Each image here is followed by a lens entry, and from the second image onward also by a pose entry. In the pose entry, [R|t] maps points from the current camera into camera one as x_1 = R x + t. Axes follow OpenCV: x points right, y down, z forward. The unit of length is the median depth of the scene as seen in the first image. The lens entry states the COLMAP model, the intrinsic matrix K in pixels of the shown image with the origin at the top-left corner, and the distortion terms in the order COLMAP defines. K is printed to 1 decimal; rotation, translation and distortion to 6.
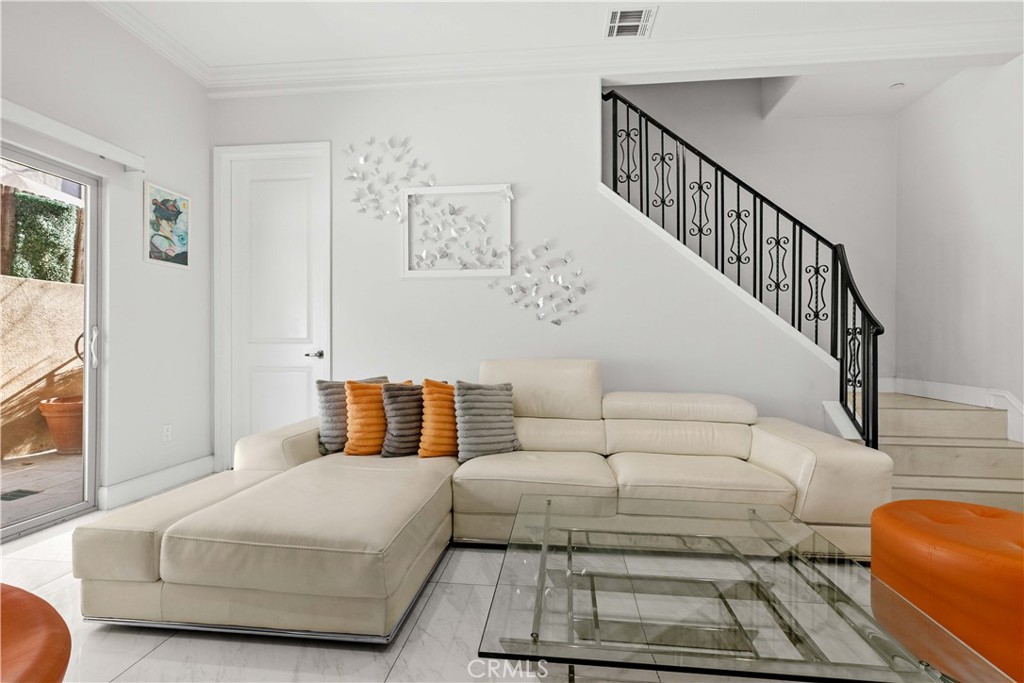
lens RADIAL K [[524.0, 0, 516.7], [0, 524.0, 343.9], [0, 0, 1]] dist [-0.013324, 0.005414]
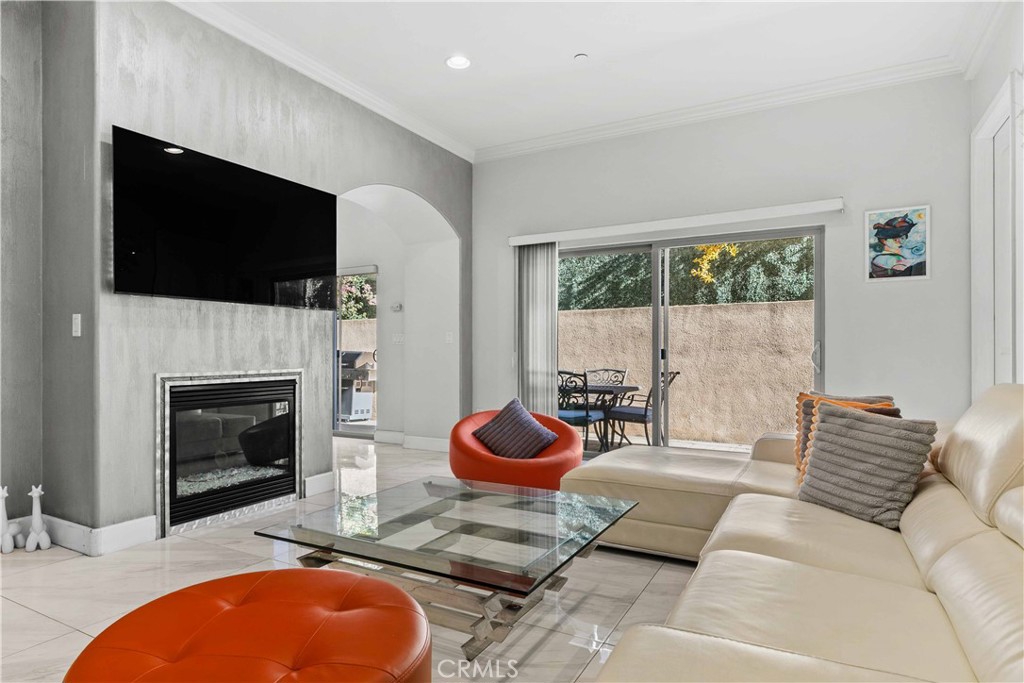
lens RADIAL K [[532.1, 0, 485.7], [0, 532.1, 350.1], [0, 0, 1]] dist [0.003885, 0.001336]
pose [[-0.434170, -0.006723, -0.900806, 0.659032], [-0.004866, 0.999975, -0.005117, 0.000008], [0.900818, 0.002161, -0.434192, 0.719183]]
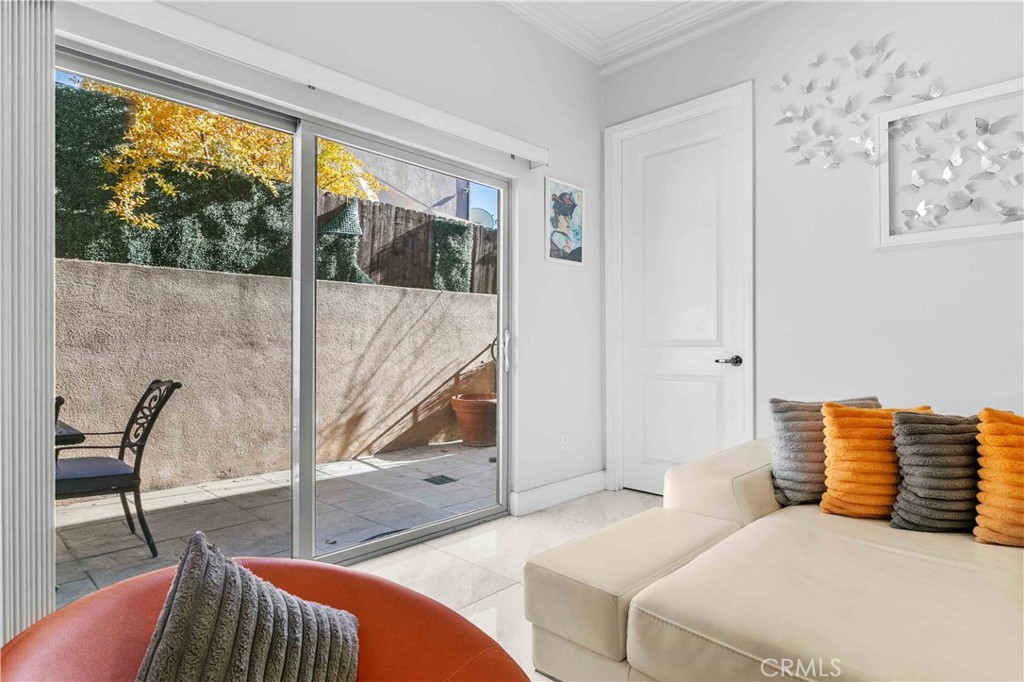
lens RADIAL K [[544.9, 0, 446.7], [0, 544.9, 346.3], [0, 0, 1]] dist [-0.002151, 0.001414]
pose [[0.753270, -0.000643, -0.657711, -0.183863], [-0.000274, 0.999999, -0.001292, -0.000199], [0.657711, 0.001154, 0.753270, 0.121373]]
